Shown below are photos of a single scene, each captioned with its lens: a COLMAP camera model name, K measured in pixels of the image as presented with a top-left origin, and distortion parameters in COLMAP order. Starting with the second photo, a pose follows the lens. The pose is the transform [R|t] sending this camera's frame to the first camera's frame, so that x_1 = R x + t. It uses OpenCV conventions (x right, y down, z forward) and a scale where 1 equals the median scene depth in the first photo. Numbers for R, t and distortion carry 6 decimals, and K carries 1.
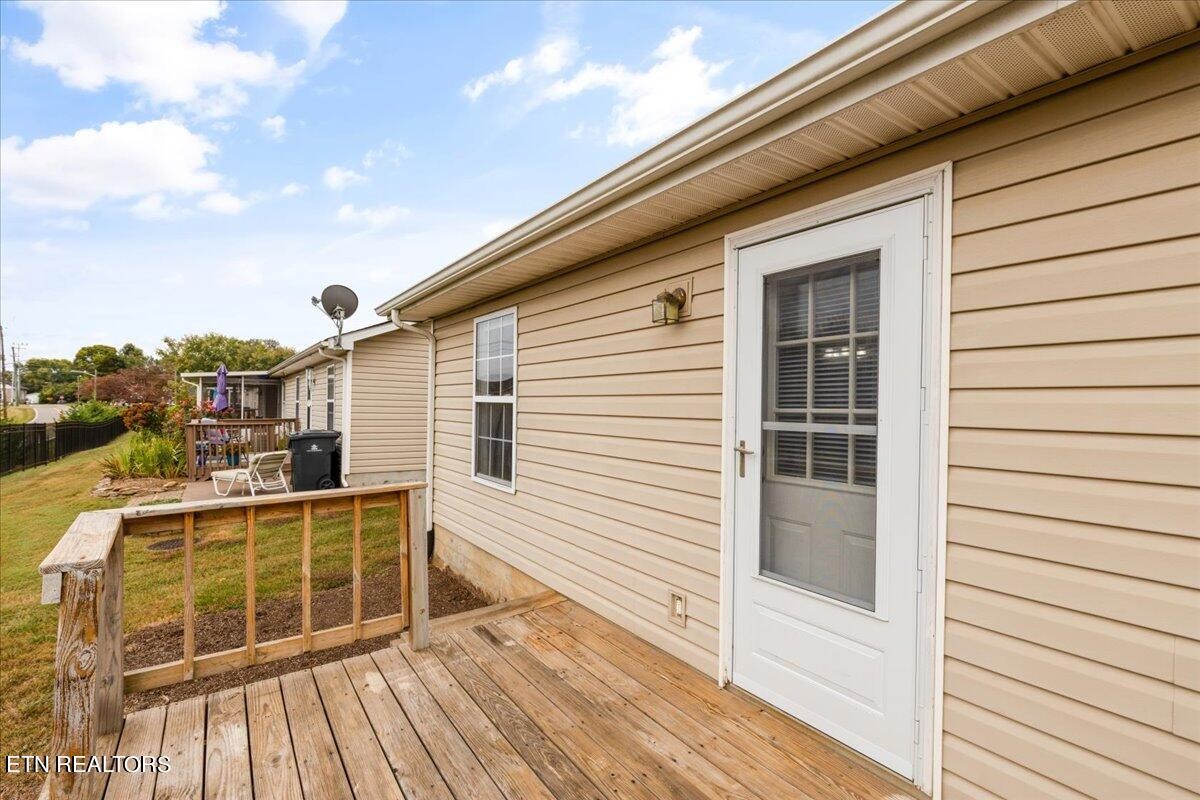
lens RADIAL K [[541.8, 0, 592.6], [0, 541.8, 406.0], [0, 0, 1]] dist [0.002924, 0.000350]
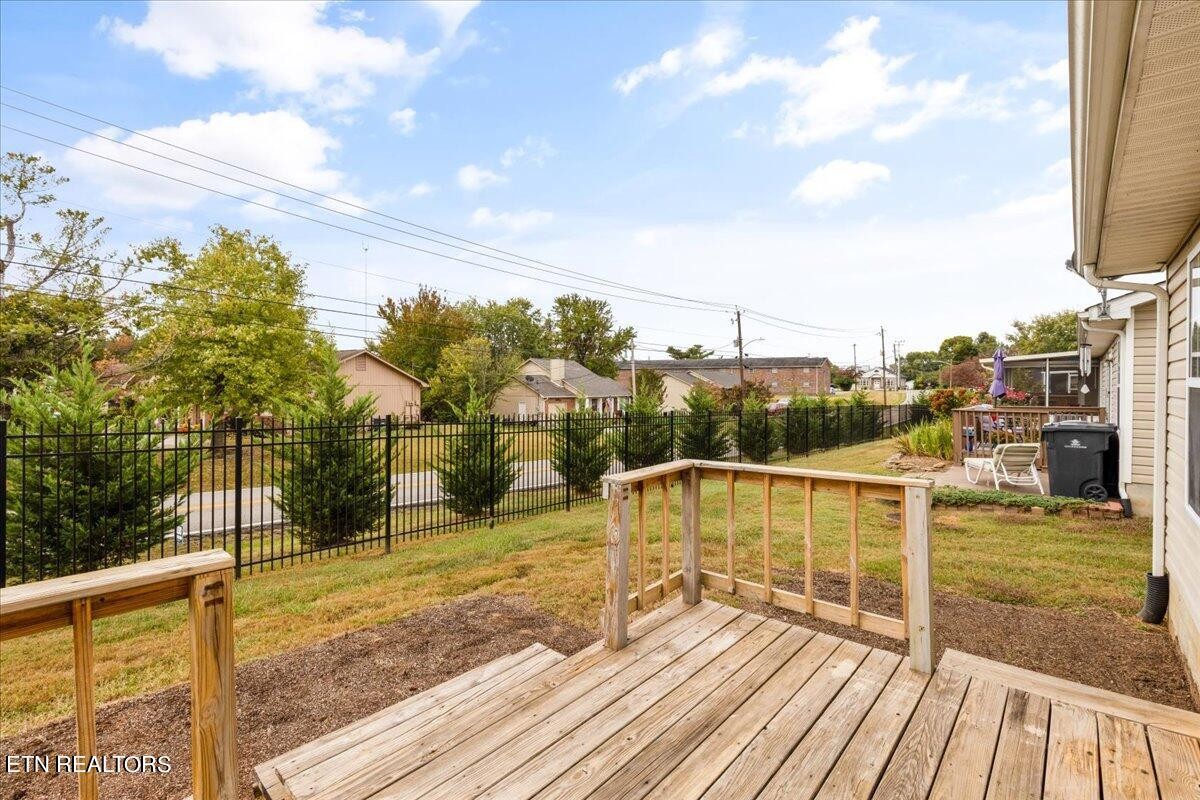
lens RADIAL K [[541.8, 0, 569.8], [0, 541.8, 387.8], [0, 0, 1]] dist [0.002924, 0.000350]
pose [[0.213335, -0.002350, -0.976976, 0.421539], [-0.004490, 0.999984, -0.003385, -0.002384], [0.976969, 0.005109, 0.213321, 0.262656]]
